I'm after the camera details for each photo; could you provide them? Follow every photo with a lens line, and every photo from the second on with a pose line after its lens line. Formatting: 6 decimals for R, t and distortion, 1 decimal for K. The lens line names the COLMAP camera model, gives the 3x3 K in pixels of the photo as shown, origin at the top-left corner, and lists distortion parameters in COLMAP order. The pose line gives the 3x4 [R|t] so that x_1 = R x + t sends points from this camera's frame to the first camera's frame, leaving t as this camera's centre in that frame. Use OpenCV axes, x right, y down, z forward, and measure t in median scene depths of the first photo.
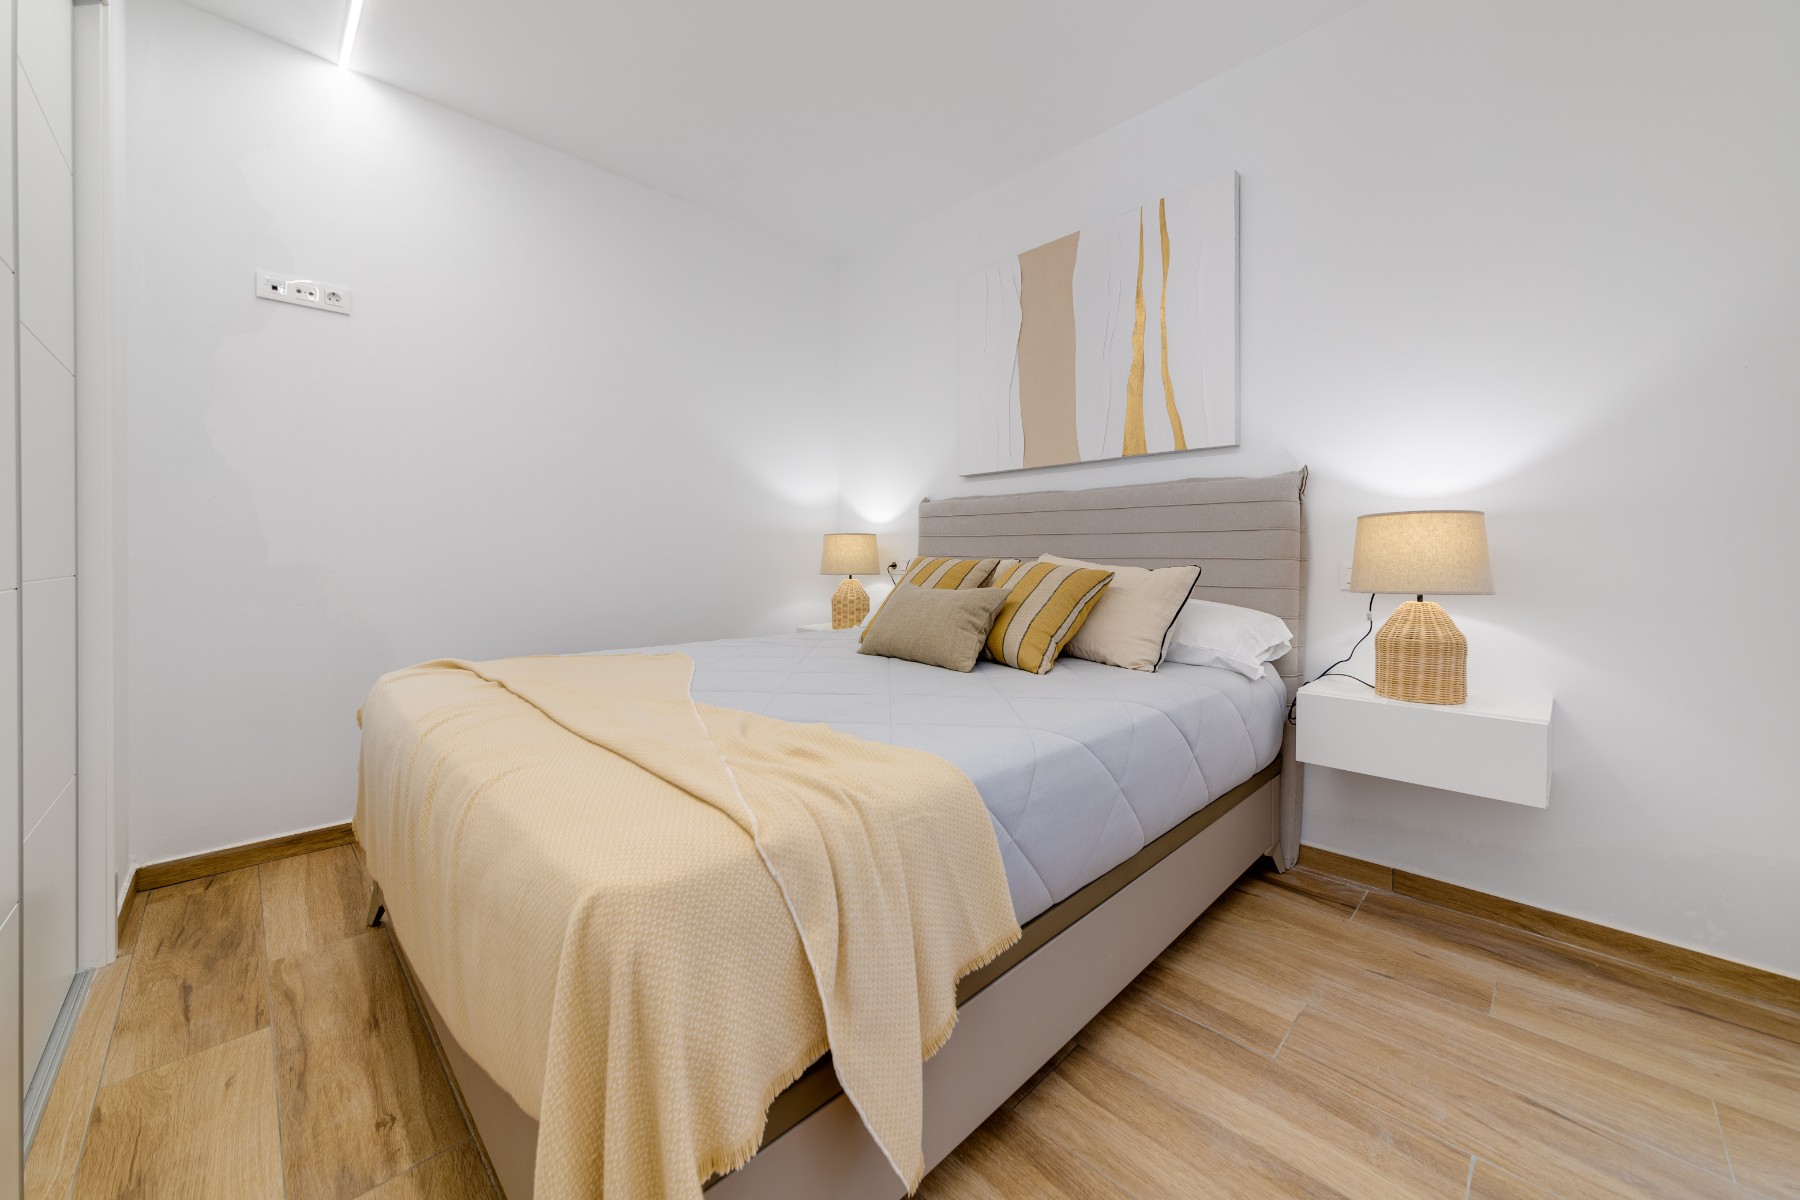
lens RADIAL K [[649.5, 0, 900.6], [0, 649.5, 590.0], [0, 0, 1]] dist [-0.000930, -0.000017]
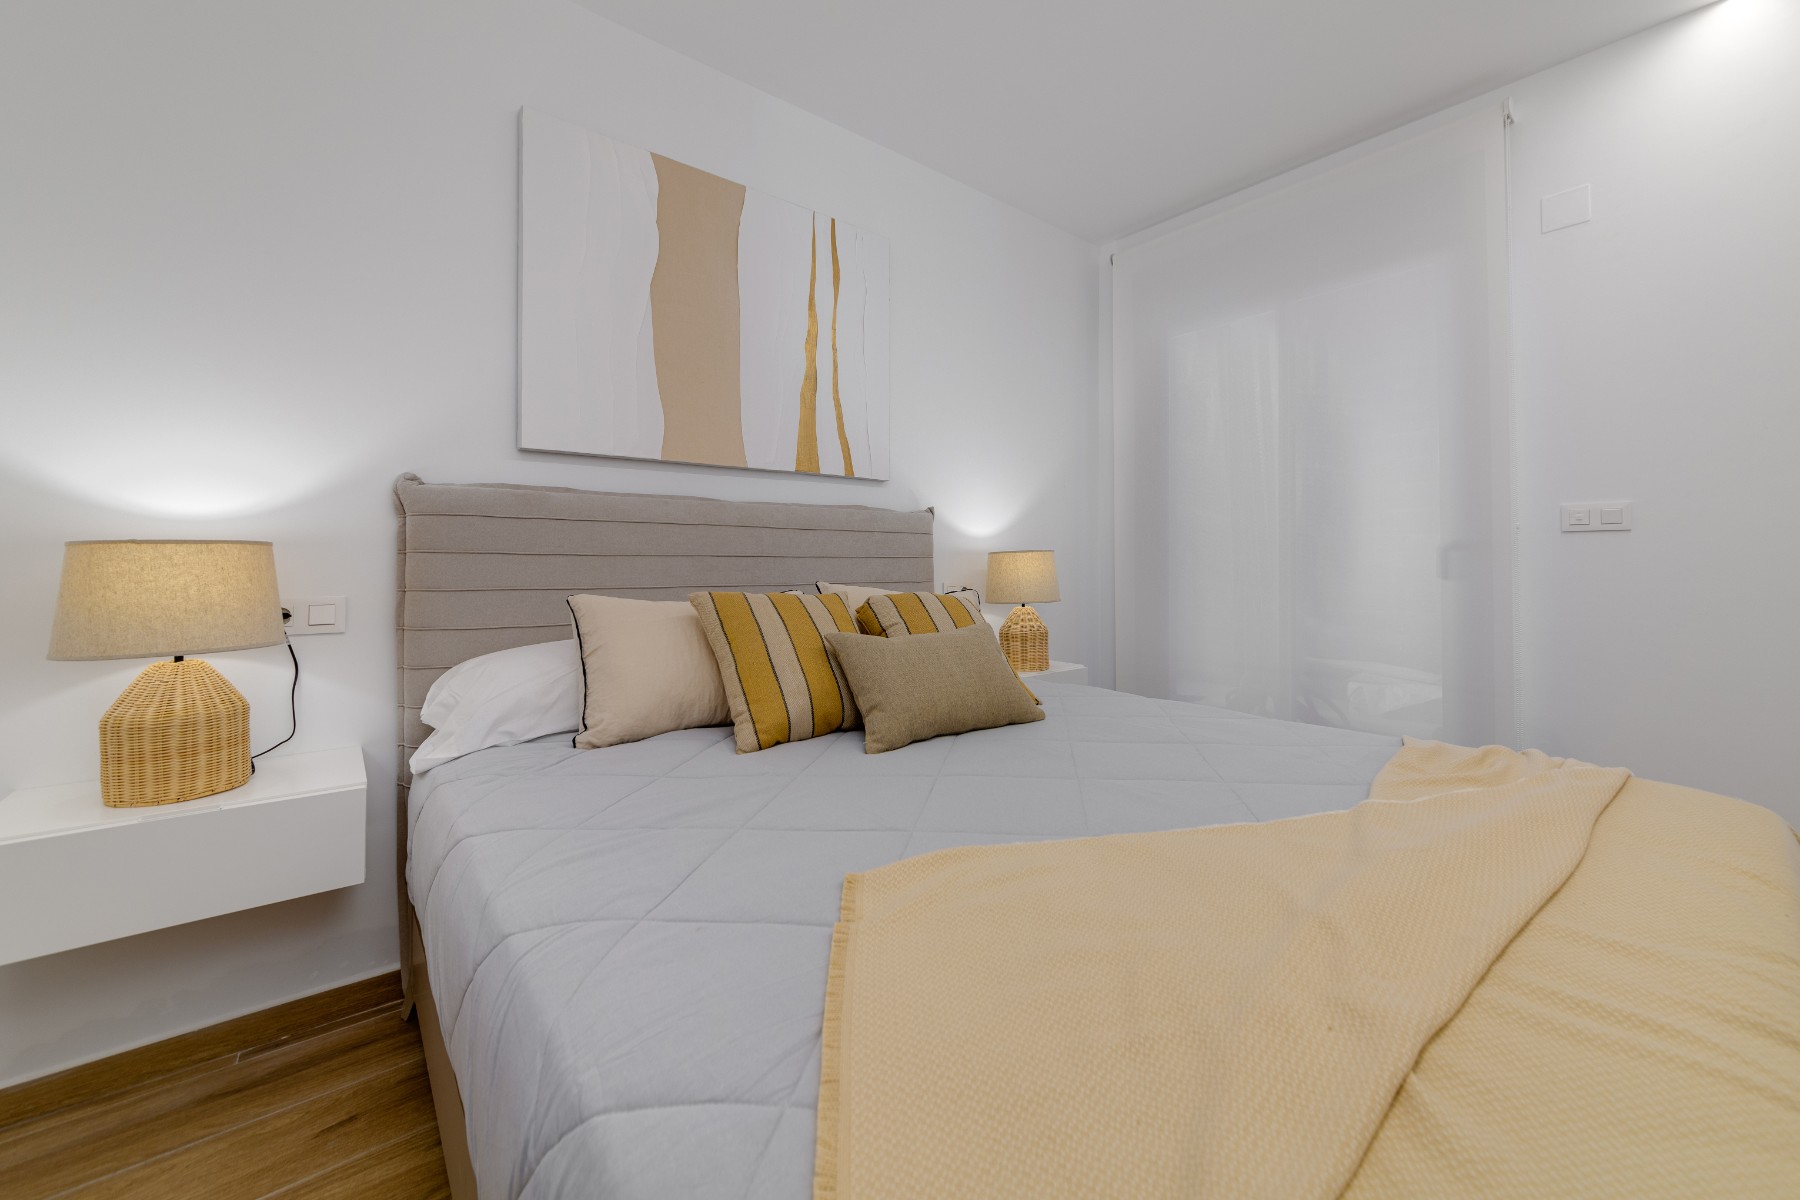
lens RADIAL K [[900.1, 0, 900.0], [0, 900.1, 600.0], [0, 0, 1]] dist [-0.000971, -0.000156]
pose [[-0.000030, -0.019264, 0.999814, -0.866707], [0.075884, 0.996932, 0.019211, -0.040743], [-0.997117, 0.075871, 0.001432, 0.837366]]
